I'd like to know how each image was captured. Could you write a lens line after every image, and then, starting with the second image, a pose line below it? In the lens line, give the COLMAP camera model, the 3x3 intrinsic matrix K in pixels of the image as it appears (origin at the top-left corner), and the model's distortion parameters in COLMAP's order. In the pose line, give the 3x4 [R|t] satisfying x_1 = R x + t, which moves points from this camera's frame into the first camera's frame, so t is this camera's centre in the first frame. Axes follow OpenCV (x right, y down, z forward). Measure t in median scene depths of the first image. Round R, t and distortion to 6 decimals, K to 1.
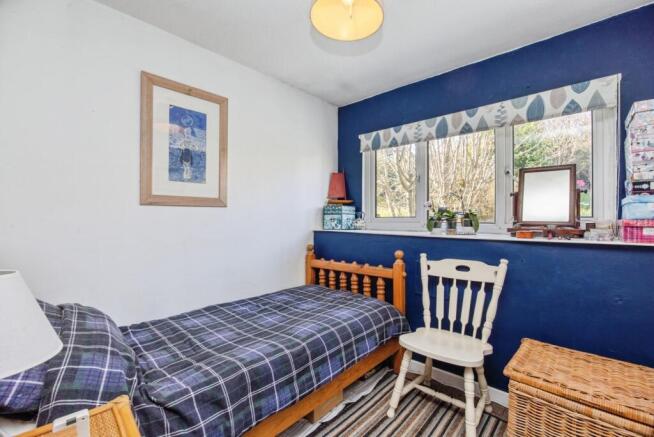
lens RADIAL K [[283.4, 0, 323.7], [0, 283.4, 221.5], [0, 0, 1]] dist [-0.014160, 0.000666]
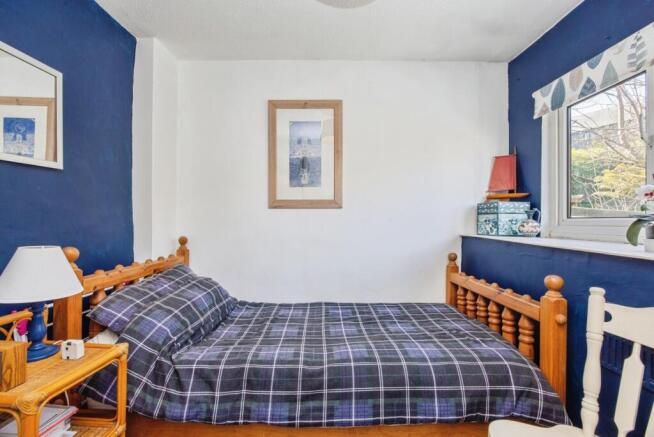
lens RADIAL K [[283.4, 0, 323.7], [0, 283.4, 221.5], [0, 0, 1]] dist [-0.014160, 0.000666]
pose [[0.682676, 0.006161, -0.730695, 0.385098], [-0.010195, 0.999947, -0.001093, -0.001312], [0.730650, 0.008196, 0.682703, 0.289776]]
